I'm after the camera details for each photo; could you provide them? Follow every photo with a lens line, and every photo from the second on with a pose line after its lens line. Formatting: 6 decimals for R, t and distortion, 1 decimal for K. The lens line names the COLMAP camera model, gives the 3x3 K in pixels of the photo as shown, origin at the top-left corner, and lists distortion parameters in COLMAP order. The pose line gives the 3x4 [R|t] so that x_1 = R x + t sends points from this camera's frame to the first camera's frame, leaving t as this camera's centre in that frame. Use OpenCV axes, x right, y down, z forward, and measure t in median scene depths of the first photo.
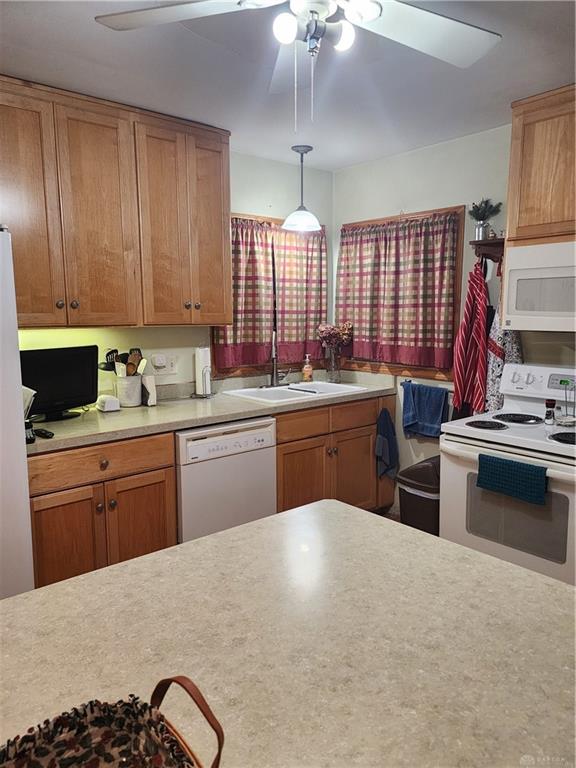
lens RADIAL K [[562.3, 0, 288.2], [0, 562.3, 388.8], [0, 0, 1]] dist [0.065432, -0.052764]
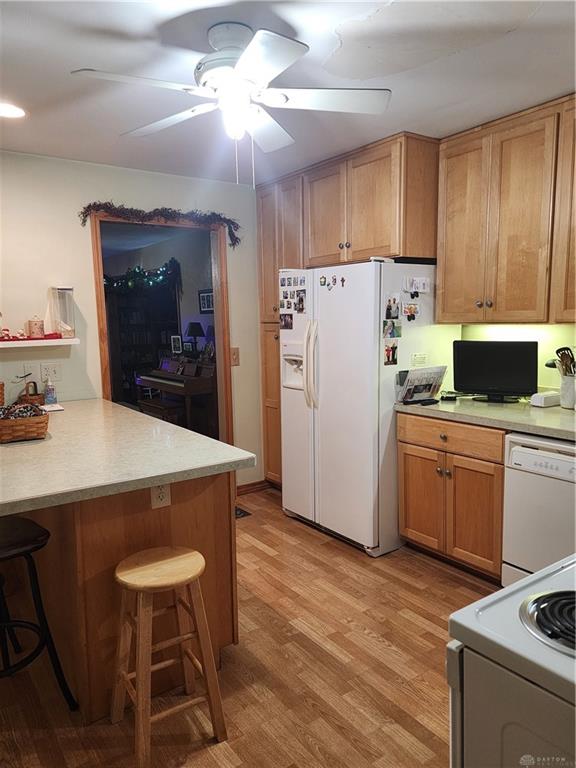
lens RADIAL K [[562.3, 0, 293.3], [0, 562.3, 392.0], [0, 0, 1]] dist [0.065432, -0.052764]
pose [[-0.104625, 0.143376, -0.984122, 0.742988], [-0.118852, 0.980659, 0.155507, -0.093337], [0.987384, 0.133234, -0.085561, 0.650634]]
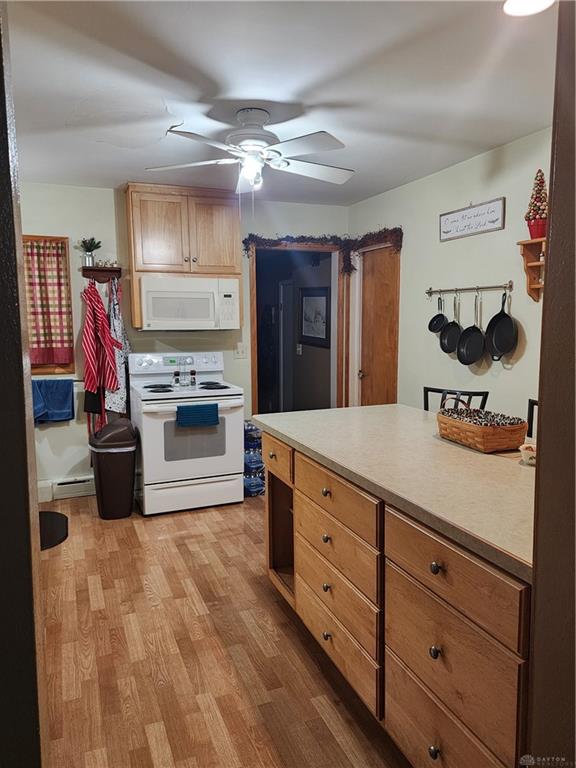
lens RADIAL K [[562.3, 0, 288.5], [0, 562.3, 381.5], [0, 0, 1]] dist [0.065432, -0.052764]
pose [[0.333870, -0.102387, 0.937042, -0.884469], [0.135728, 0.988946, 0.059698, -0.005979], [-0.932796, 0.107252, 0.344077, 0.132197]]
